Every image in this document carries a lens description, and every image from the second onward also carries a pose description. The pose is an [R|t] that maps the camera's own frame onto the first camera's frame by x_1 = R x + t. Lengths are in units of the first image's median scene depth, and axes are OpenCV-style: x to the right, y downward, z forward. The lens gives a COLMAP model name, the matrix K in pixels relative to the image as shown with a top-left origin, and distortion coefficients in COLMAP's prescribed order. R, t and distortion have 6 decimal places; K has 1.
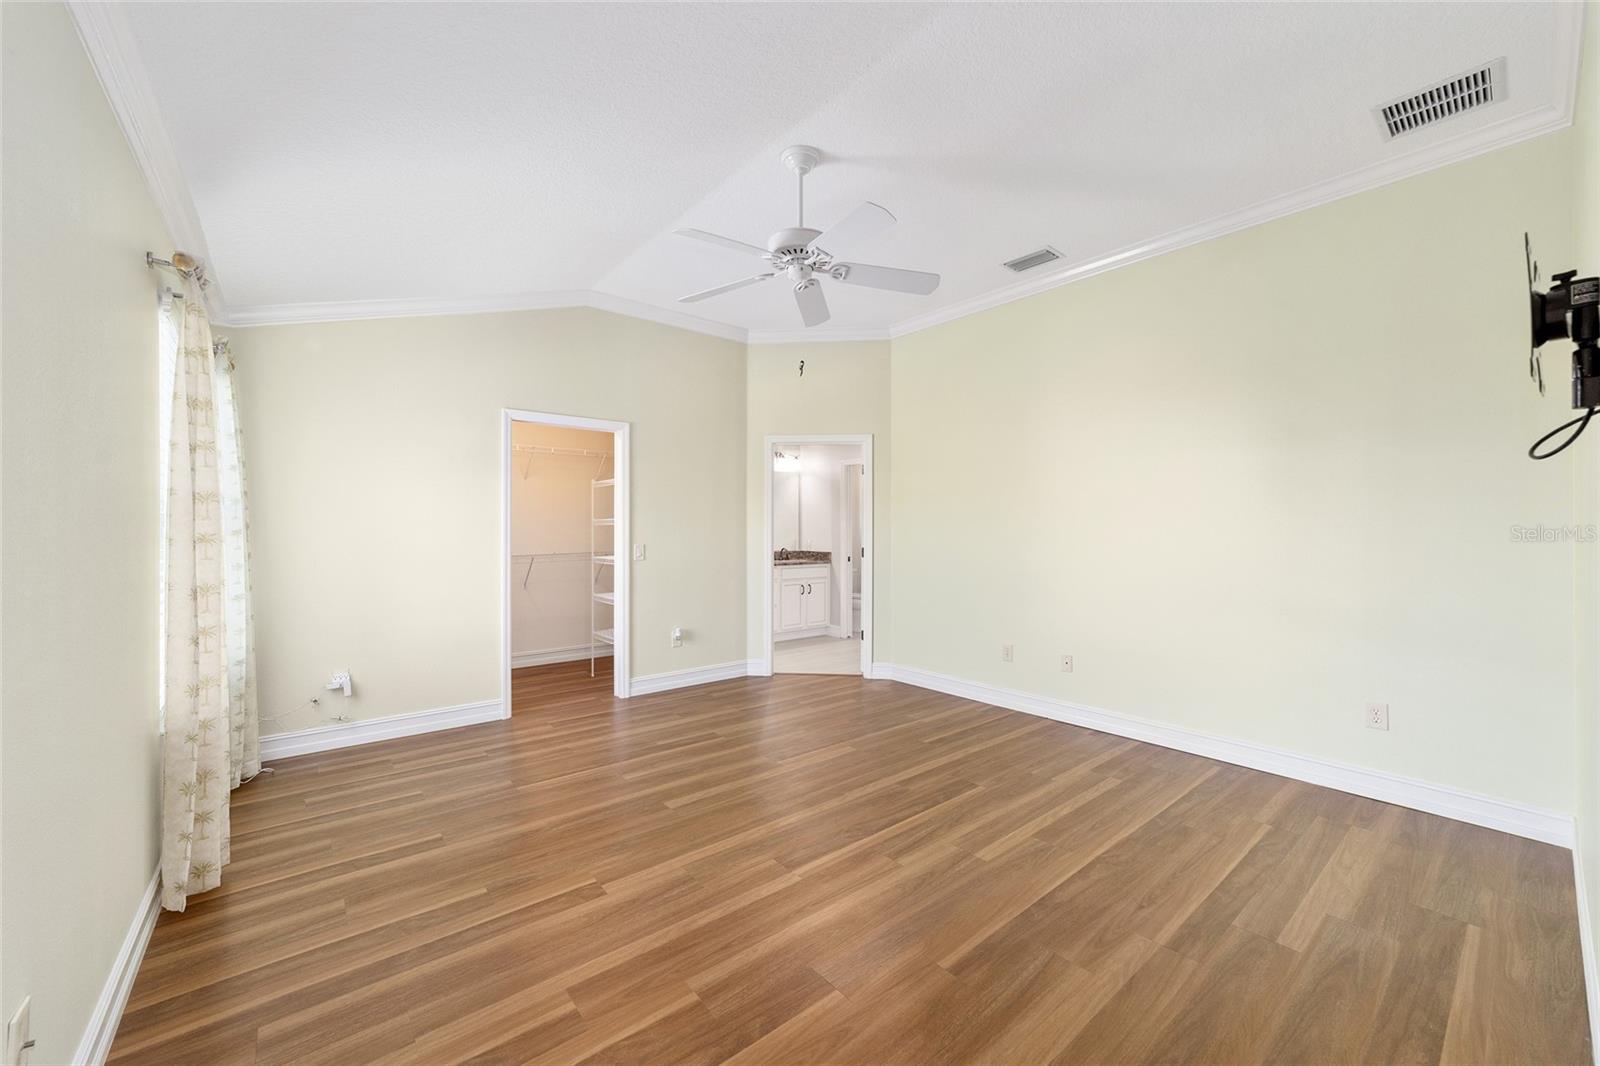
lens RADIAL K [[613.4, 0, 795.5], [0, 613.4, 534.3], [0, 0, 1]] dist [-0.009515, 0.005905]
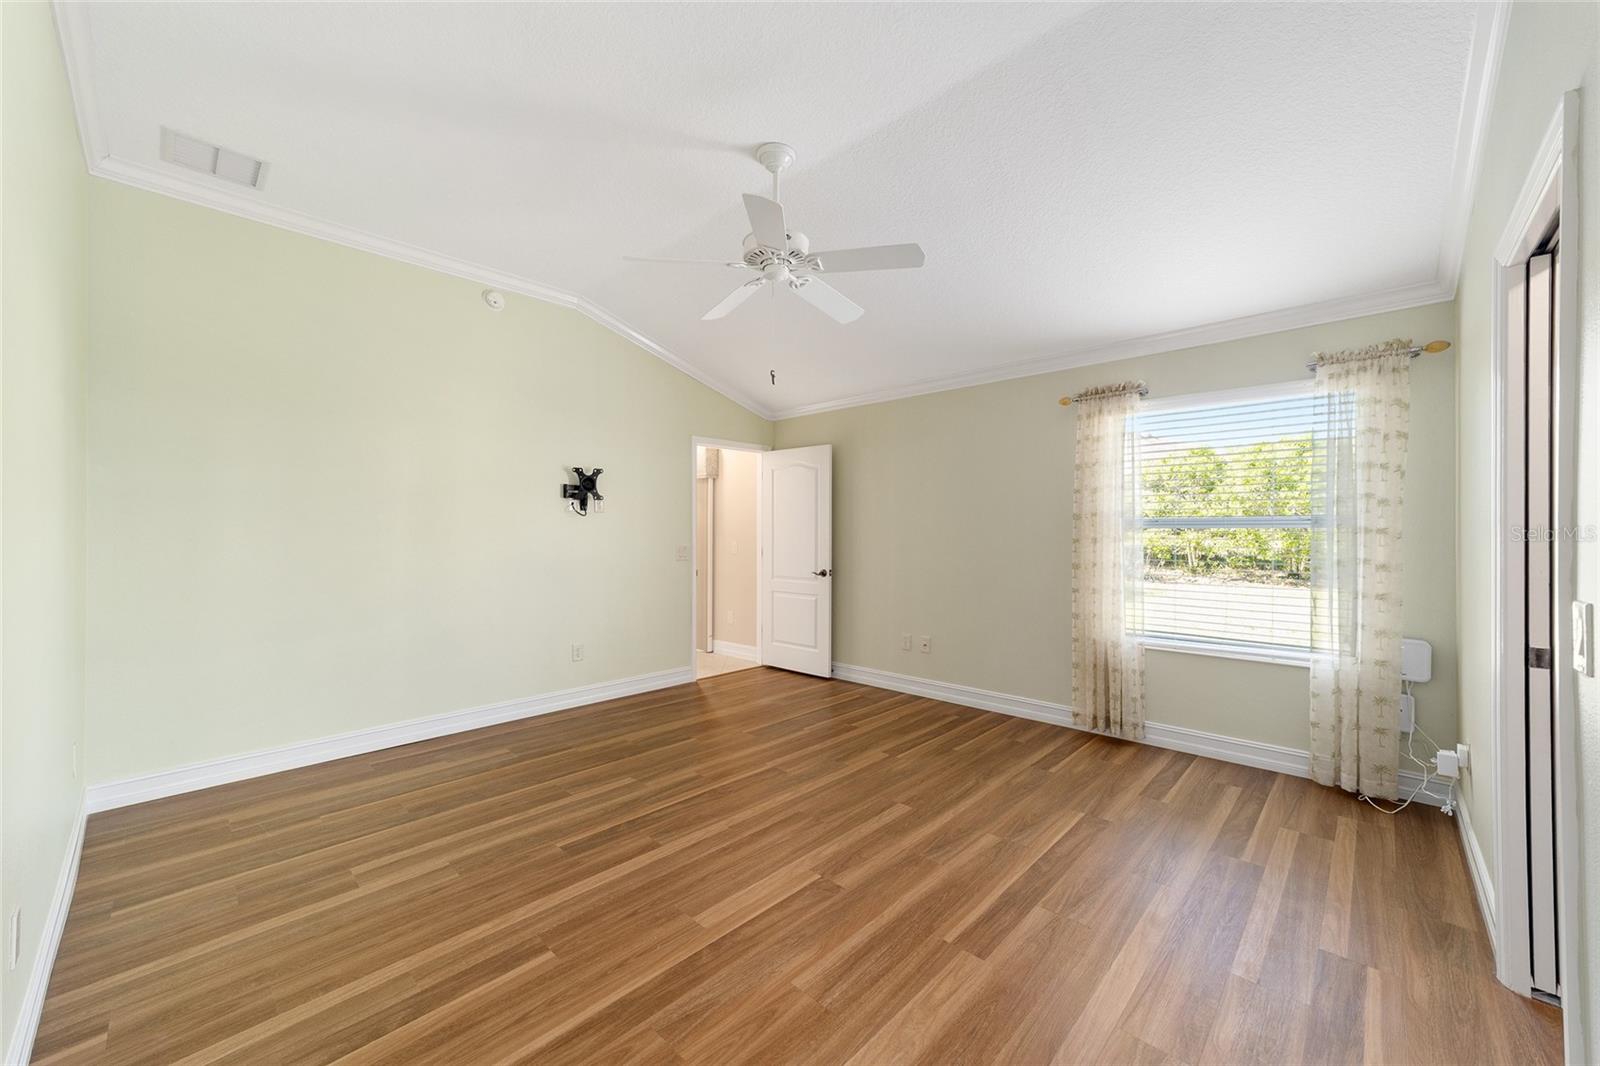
lens RADIAL K [[613.4, 0, 795.5], [0, 613.4, 534.3], [0, 0, 1]] dist [-0.009515, 0.005905]
pose [[-0.992740, -0.002237, -0.120257, 0.096908], [-0.003873, 0.999903, 0.013372, -0.018358], [0.120216, 0.013741, -0.992653, 2.030644]]
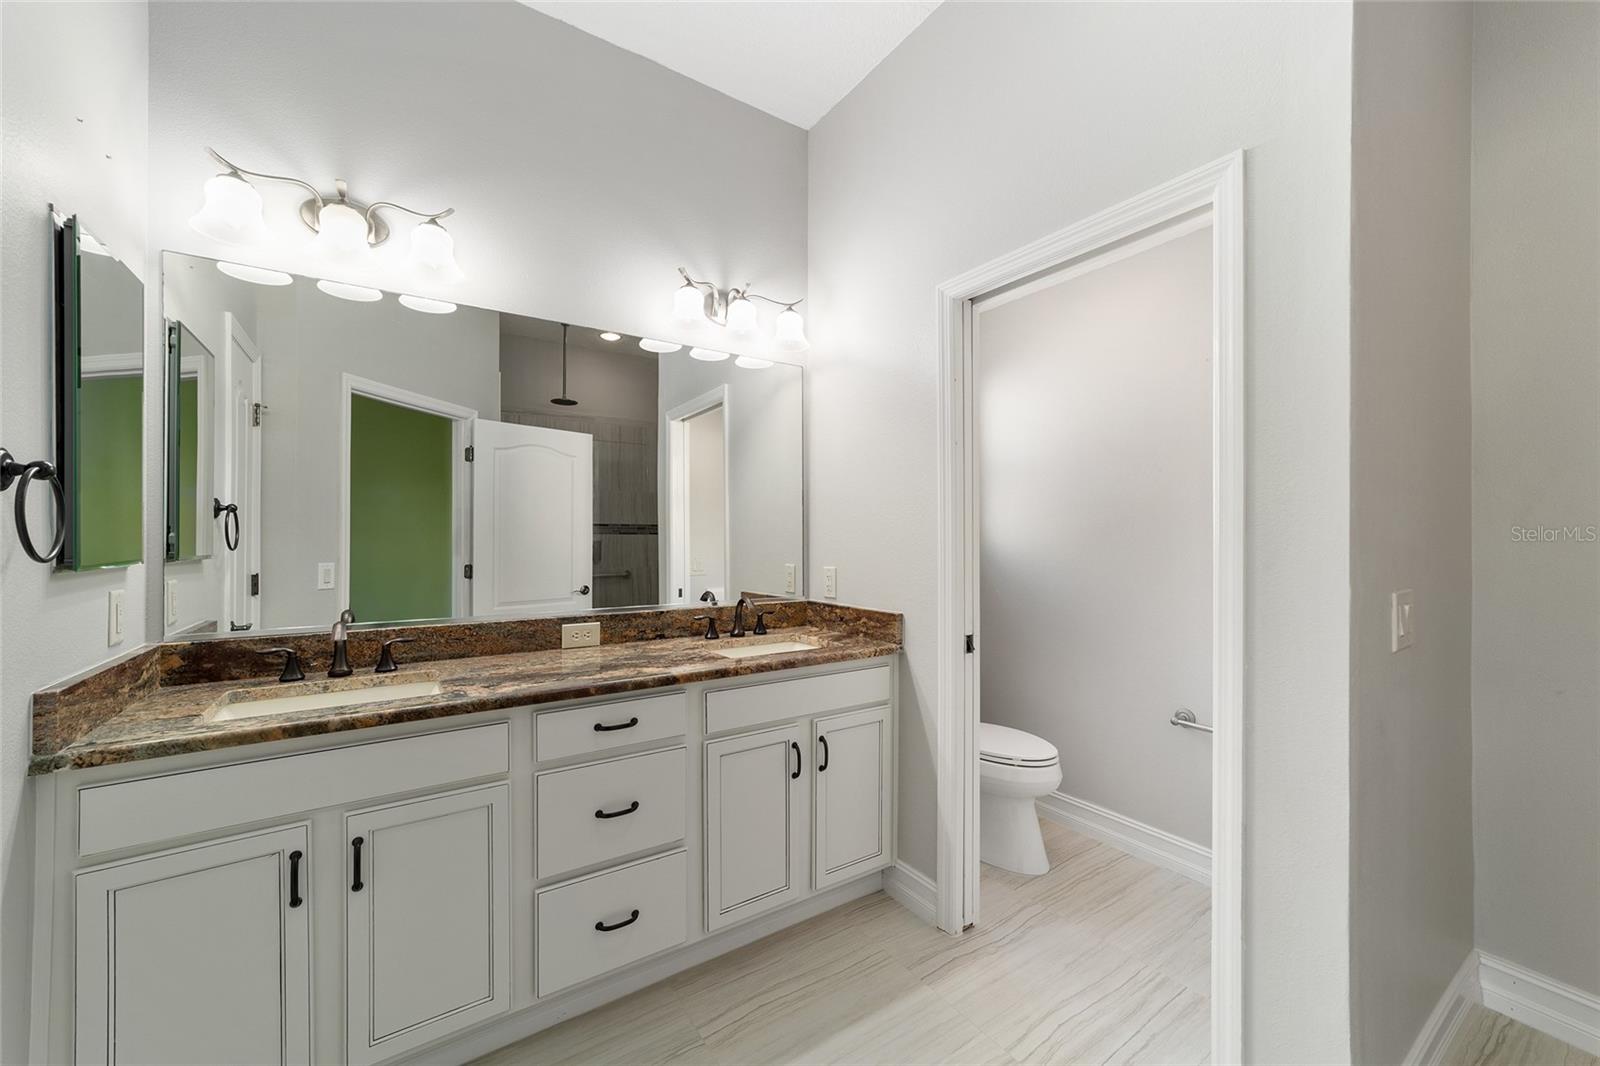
lens RADIAL K [[613.4, 0, 795.5], [0, 613.4, 534.3], [0, 0, 1]] dist [-0.009515, 0.005905]
pose [[0.994897, -0.001191, -0.100888, 0.037870], [-0.000379, 0.999879, -0.015539, -0.004022], [0.100894, 0.015498, 0.994776, 0.720302]]
